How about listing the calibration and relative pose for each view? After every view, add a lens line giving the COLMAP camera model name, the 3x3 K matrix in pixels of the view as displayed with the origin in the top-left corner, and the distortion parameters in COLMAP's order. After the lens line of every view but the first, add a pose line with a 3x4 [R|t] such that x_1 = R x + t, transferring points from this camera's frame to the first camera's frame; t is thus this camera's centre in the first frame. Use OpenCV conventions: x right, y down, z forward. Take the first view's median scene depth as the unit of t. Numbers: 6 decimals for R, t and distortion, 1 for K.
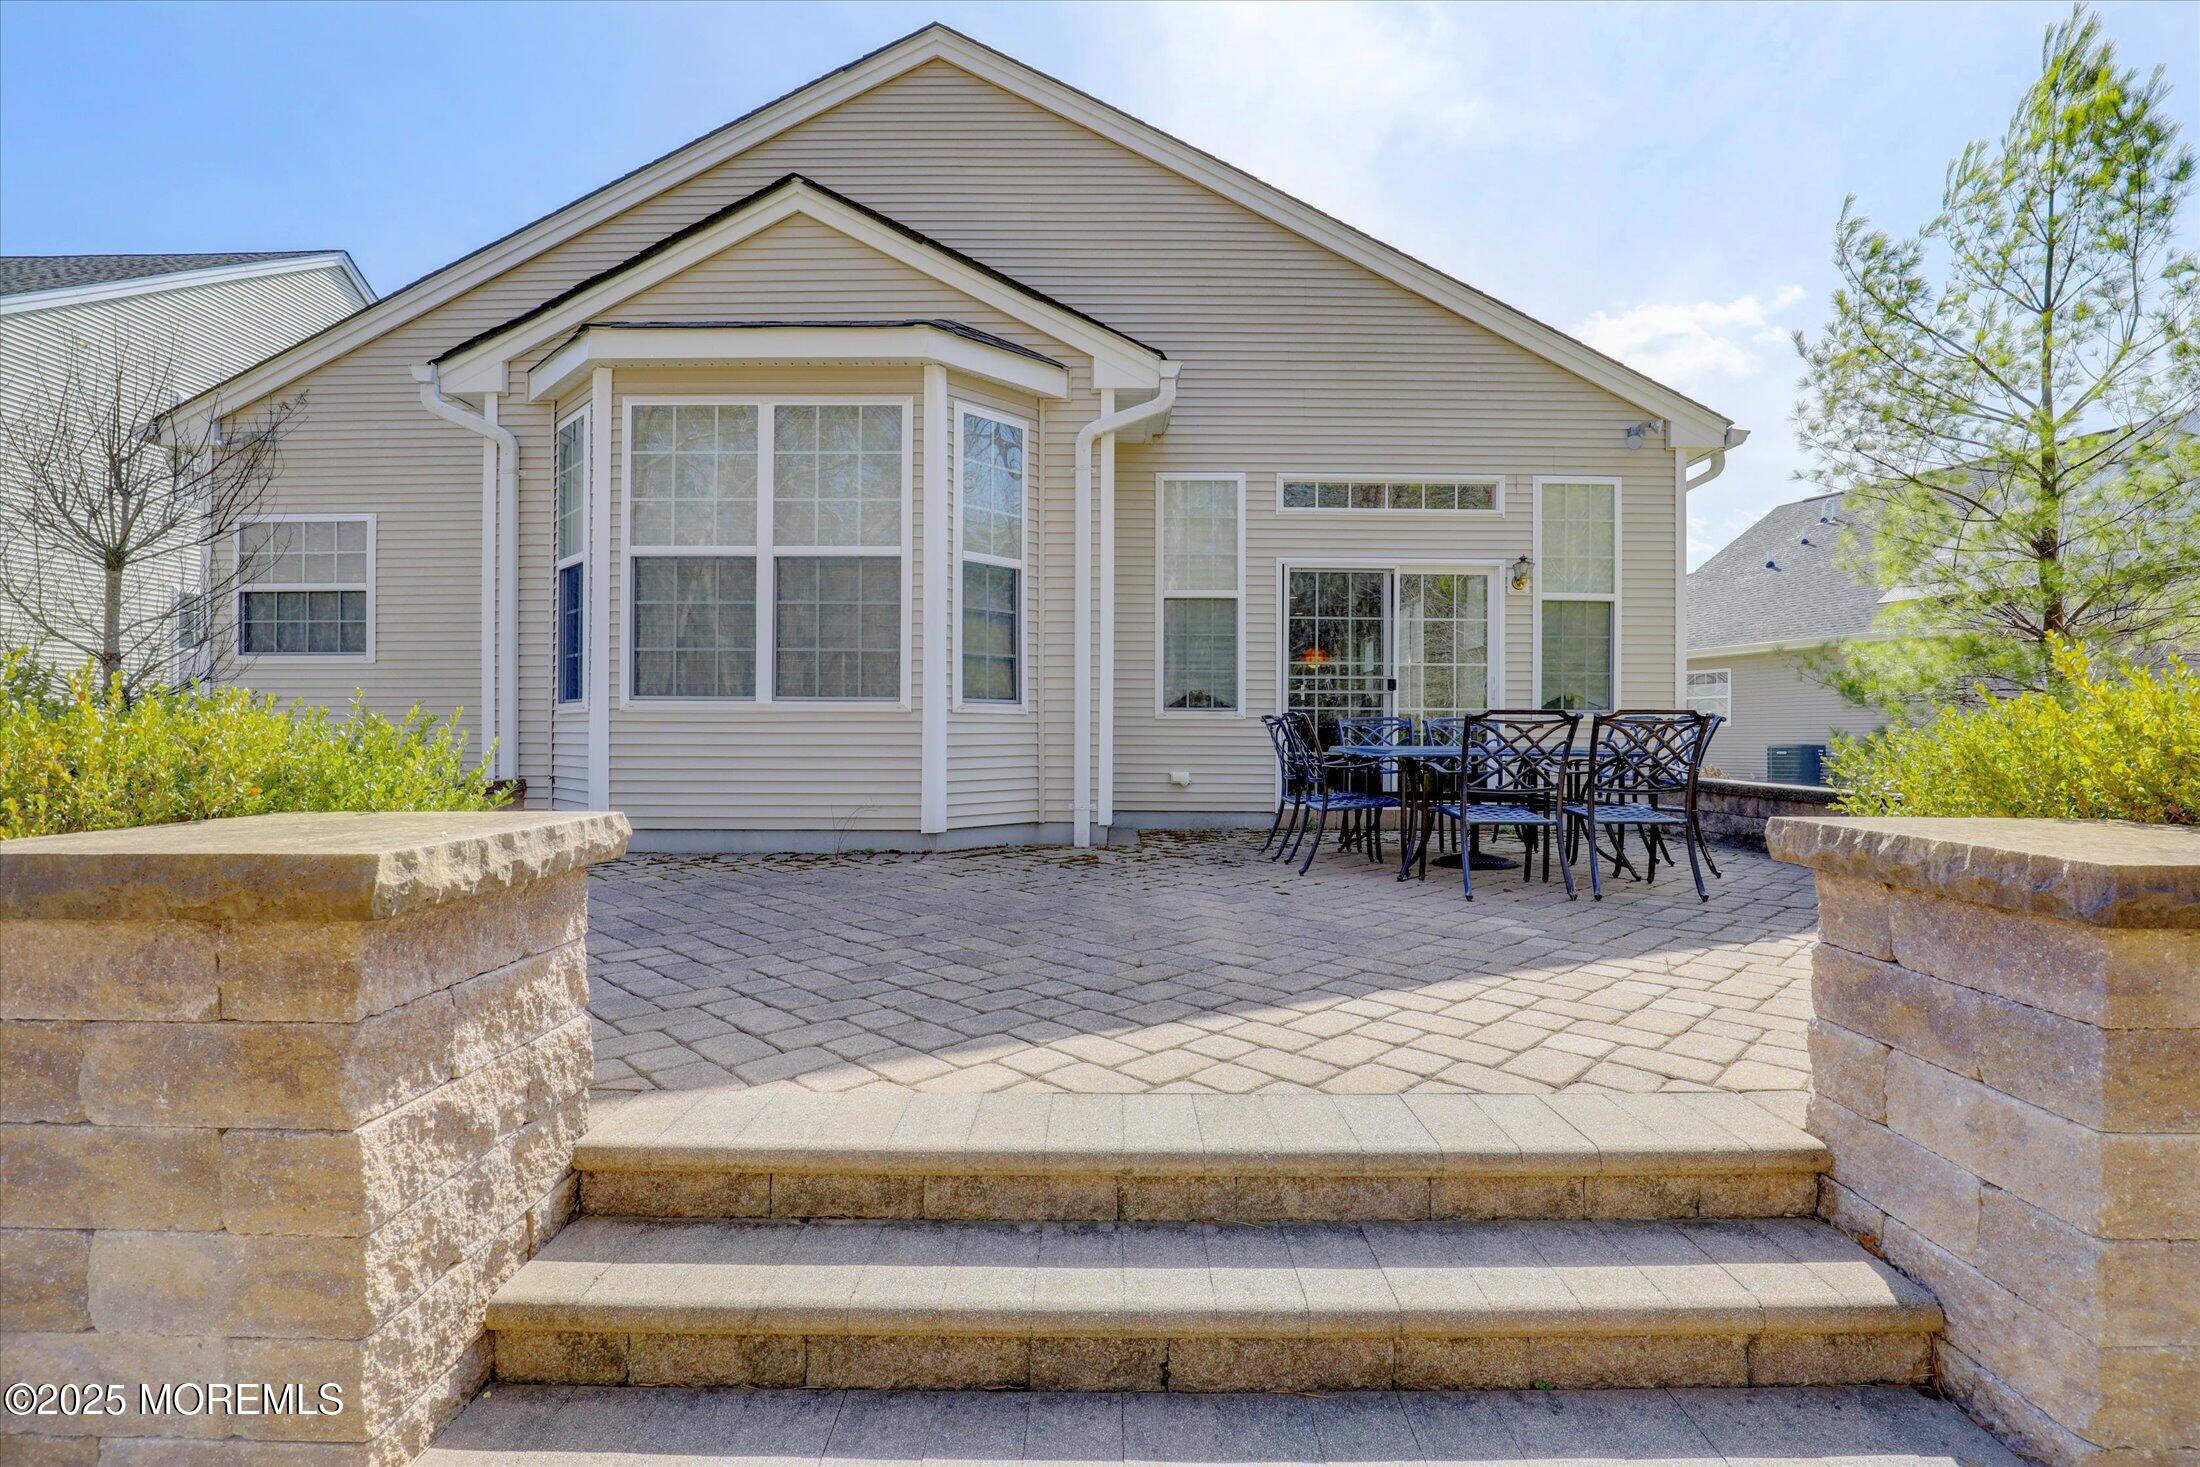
lens RADIAL K [[1016.0, 0, 1089.8], [0, 1016.0, 732.7], [0, 0, 1]] dist [-0.010626, 0.001395]
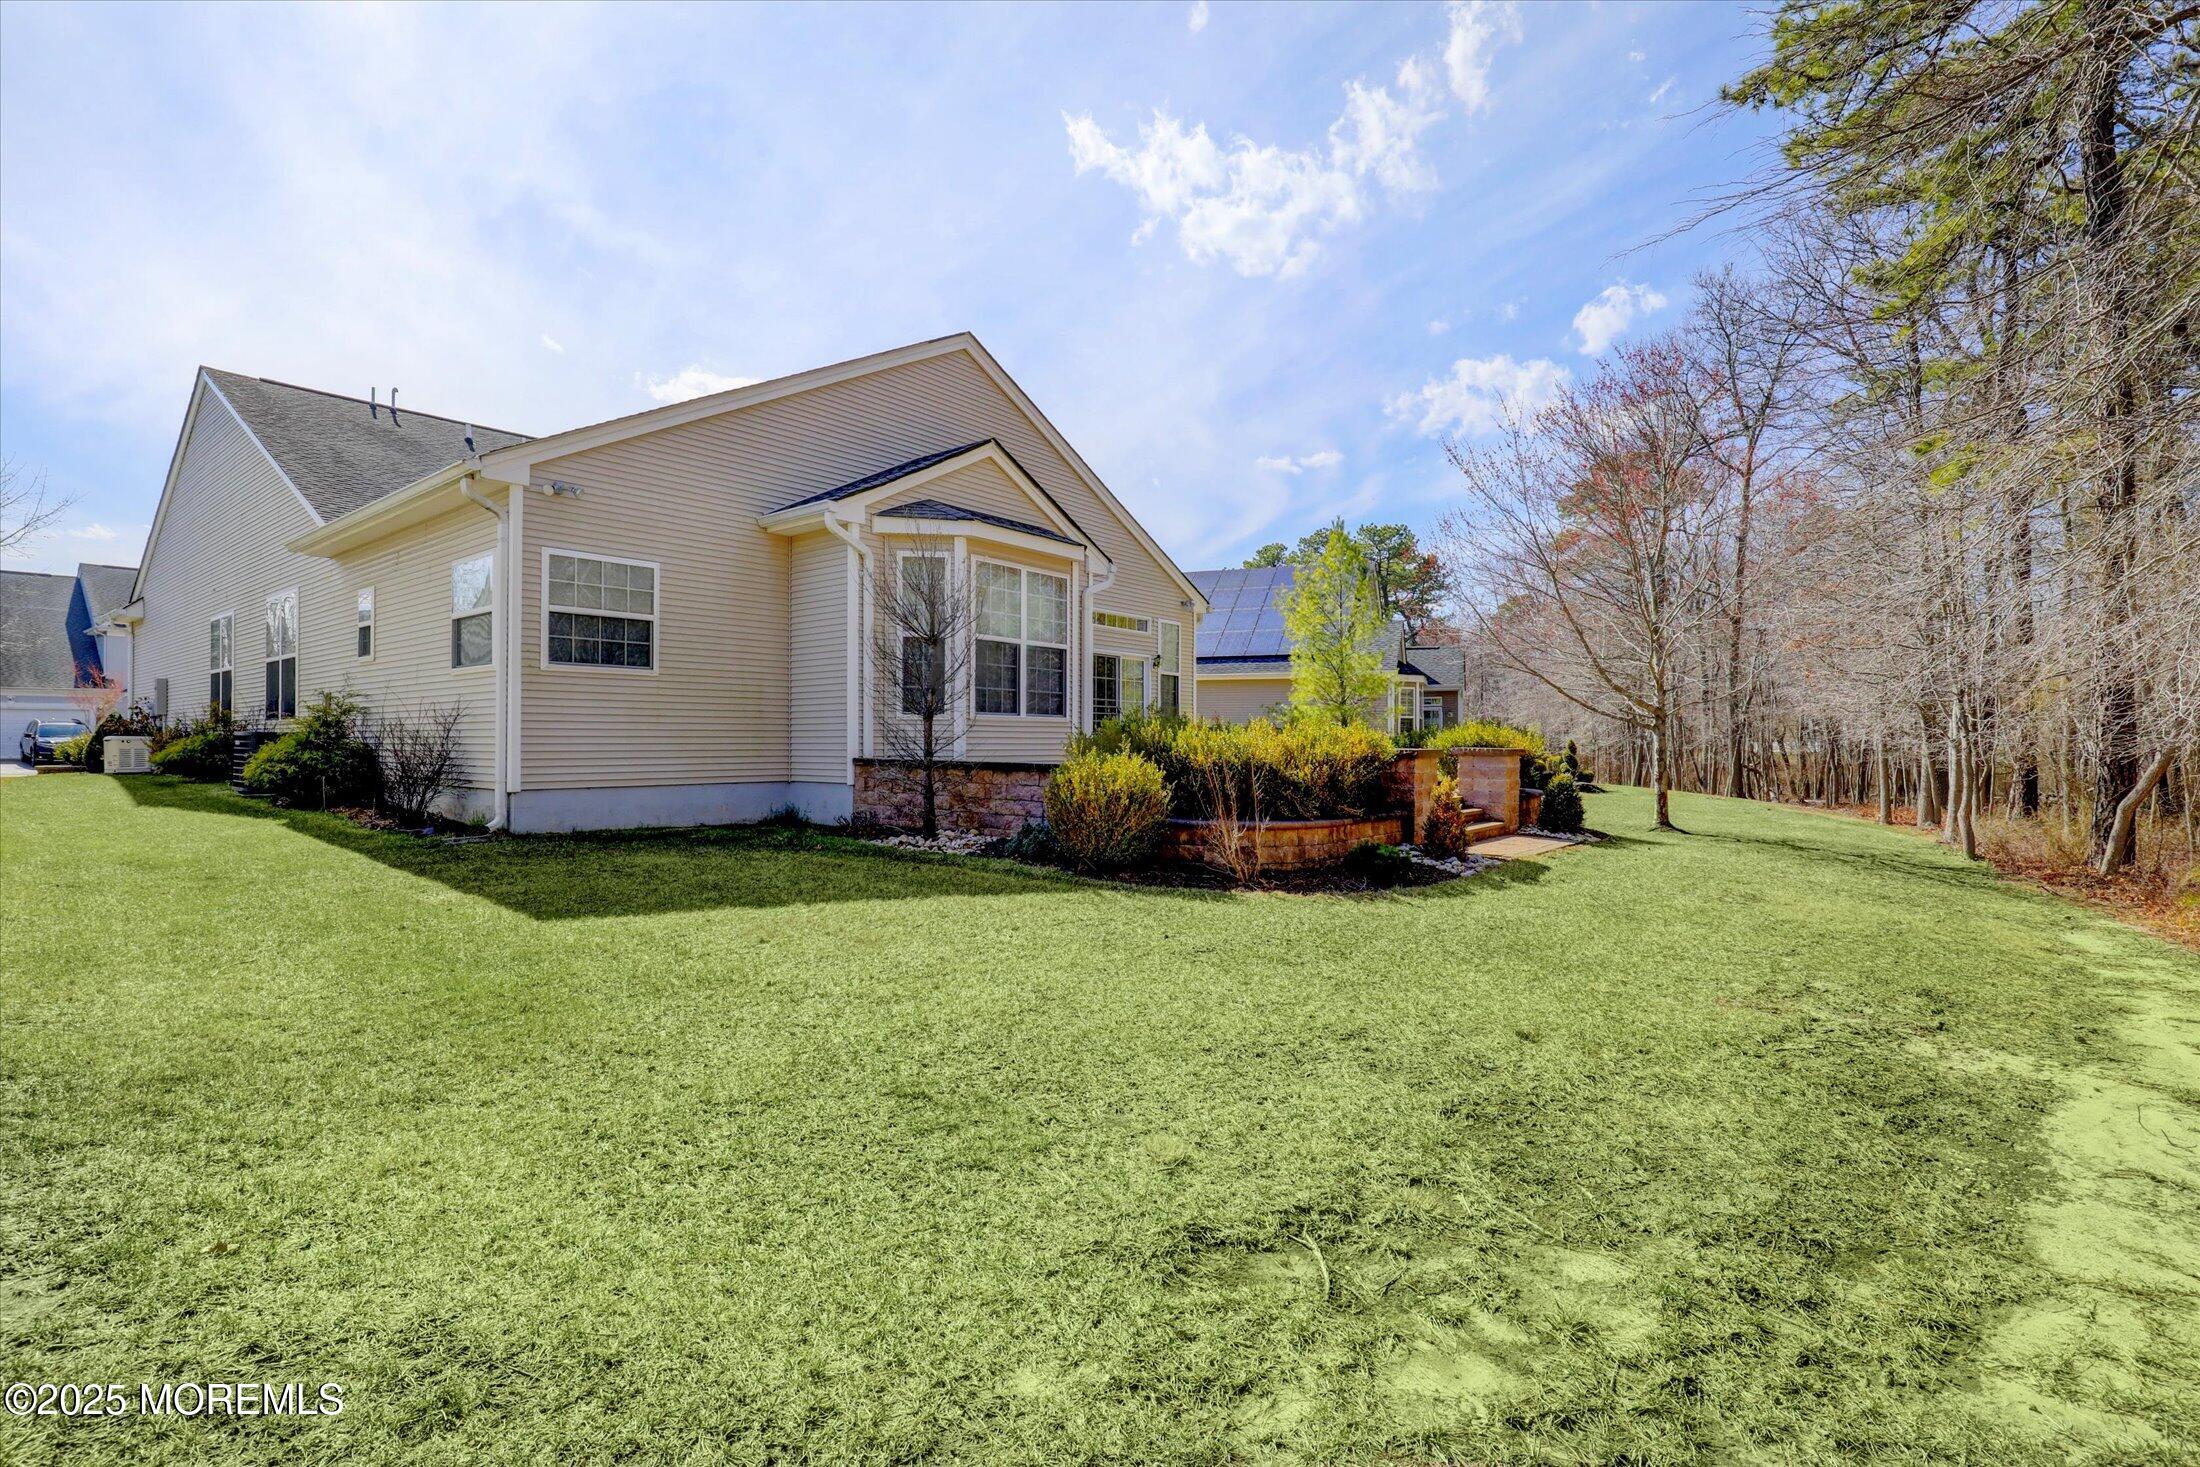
lens RADIAL K [[1016.0, 0, 1099.4], [0, 1016.0, 739.8], [0, 0, 1]] dist [-0.010626, 0.001395]
pose [[0.617616, 0.001188, 0.786479, -1.663690], [-0.010310, 0.999925, 0.006586, 0.001995], [-0.786413, -0.012176, 0.617582, -0.346388]]
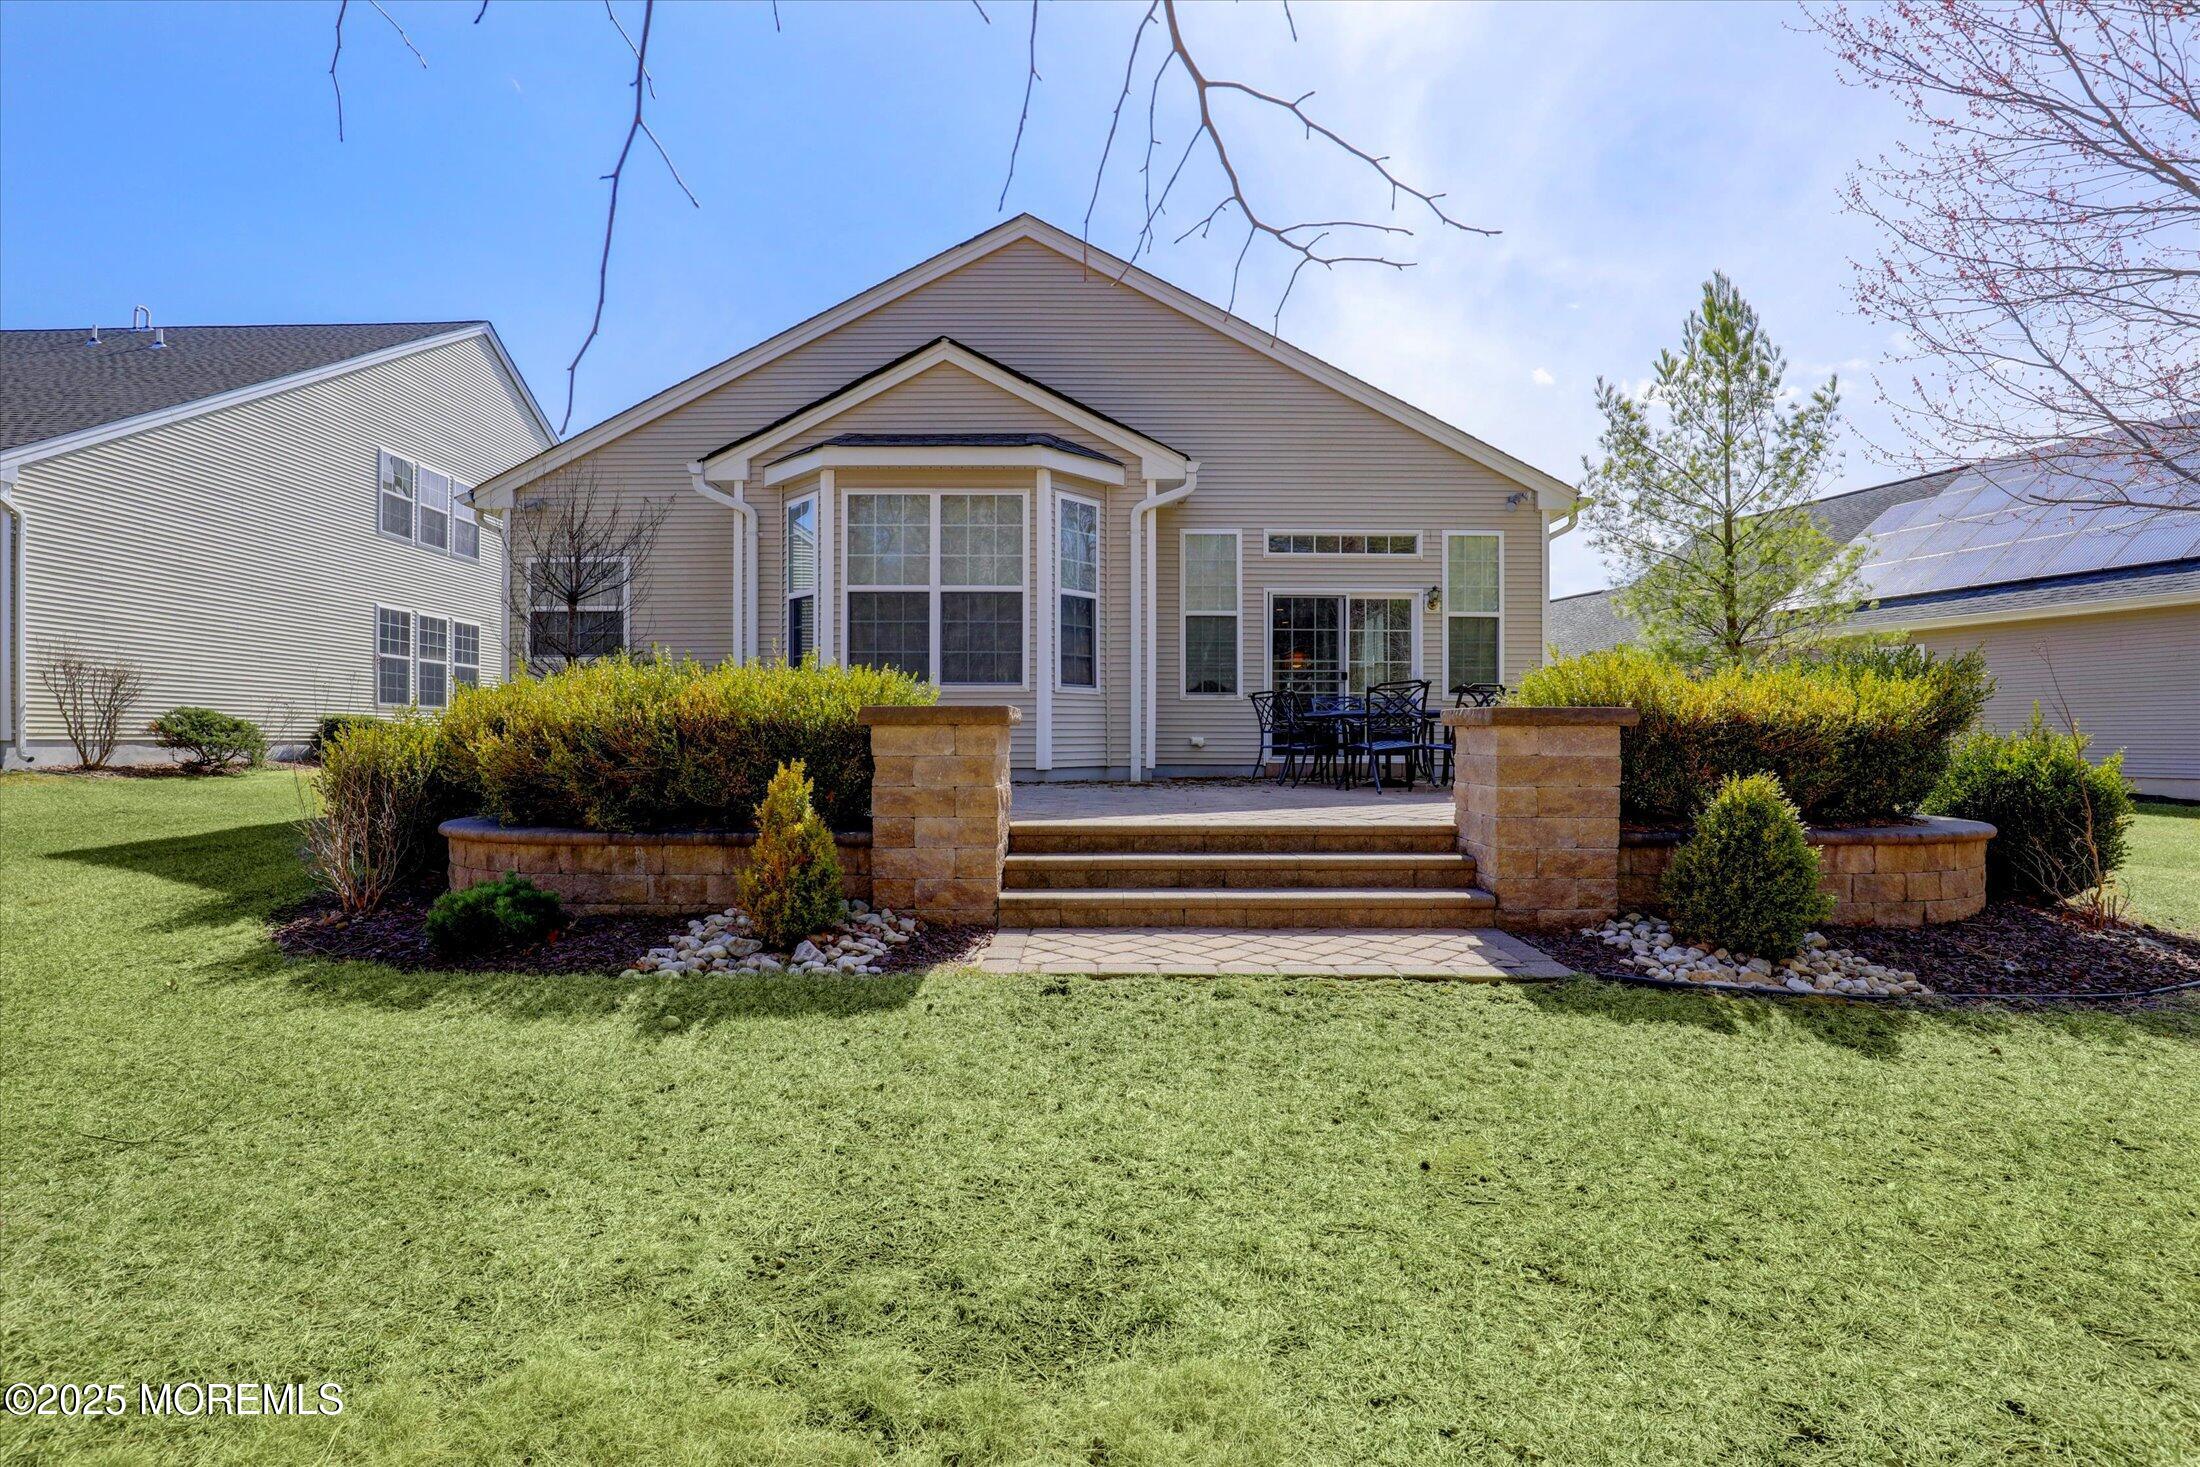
lens RADIAL K [[988.2, 0, 1106.7], [0, 988.2, 737.5], [0, 0, 1]] dist [-0.004055, -0.000369]
pose [[0.999794, -0.004558, 0.019799, -0.080118], [0.004529, 0.999989, 0.001528, 0.043397], [-0.019806, -0.001438, 0.999803, -0.471172]]
